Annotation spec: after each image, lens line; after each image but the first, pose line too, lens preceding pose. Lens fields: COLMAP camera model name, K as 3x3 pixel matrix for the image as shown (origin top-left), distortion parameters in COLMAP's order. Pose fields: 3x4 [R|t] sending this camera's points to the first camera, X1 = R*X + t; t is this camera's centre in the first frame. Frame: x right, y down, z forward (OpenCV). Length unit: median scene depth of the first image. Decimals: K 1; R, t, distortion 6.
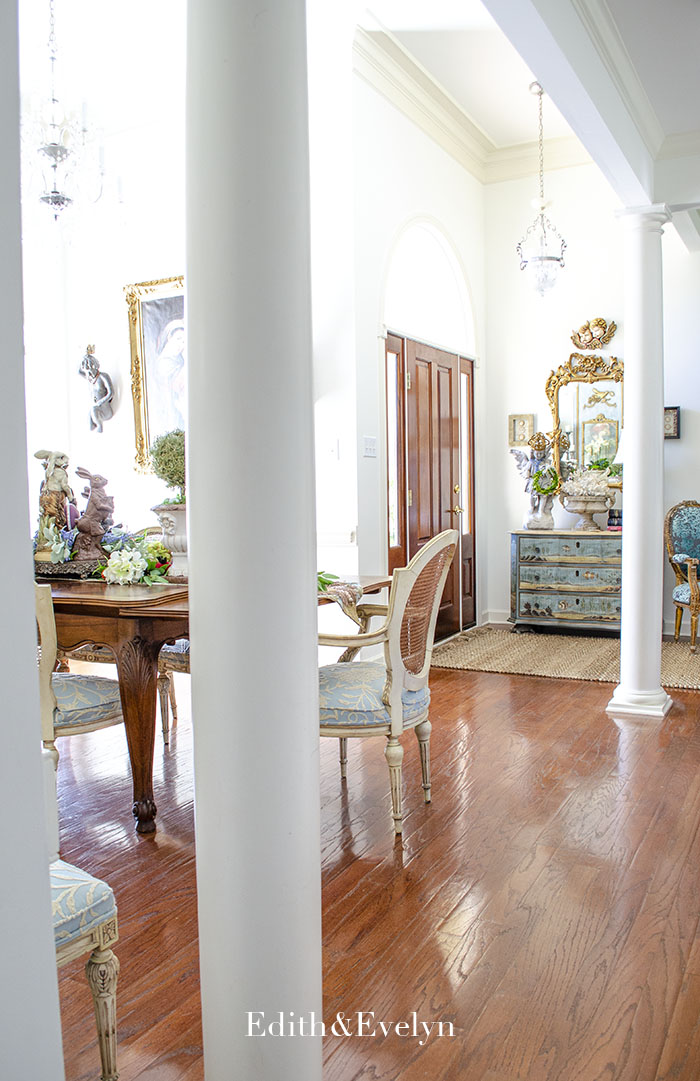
lens RADIAL K [[880.3, 0, 350.0], [0, 880.3, 540.5], [0, 0, 1]] dist [-0.003856, 0.000121]
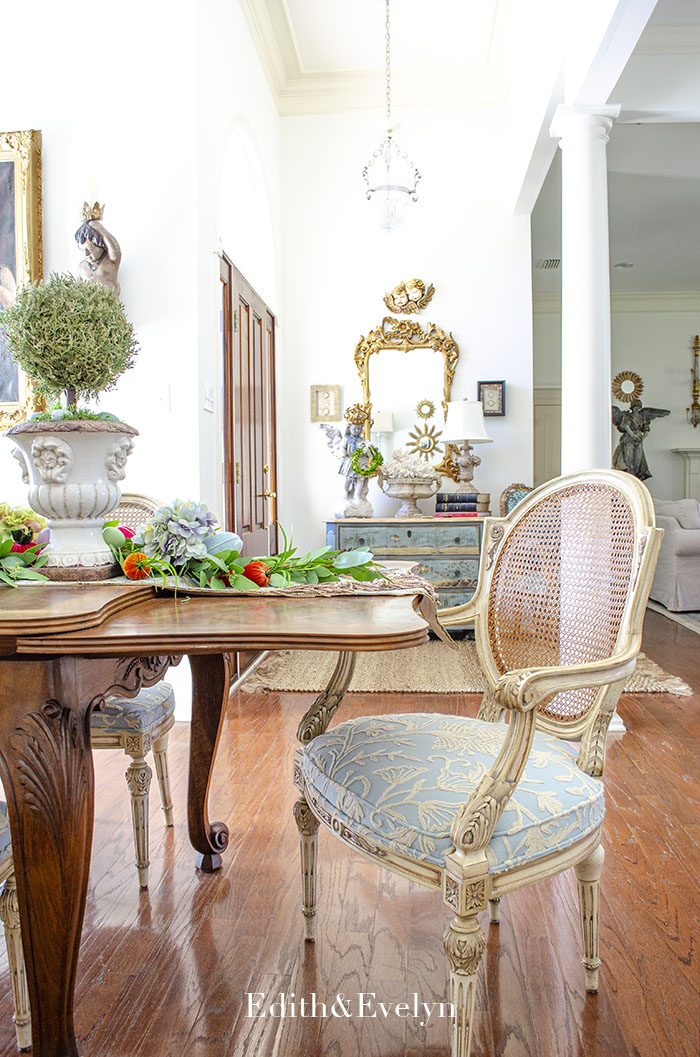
lens RADIAL K [[849.5, 0, 350.0], [0, 849.5, 528.5], [0, 0, 1]] dist [-0.054633, 0.004266]
pose [[0.916039, -0.012673, 0.400888, -0.122200], [0.024090, 0.999435, -0.023451, 0.017129], [-0.400364, 0.031139, 0.915827, 0.252046]]
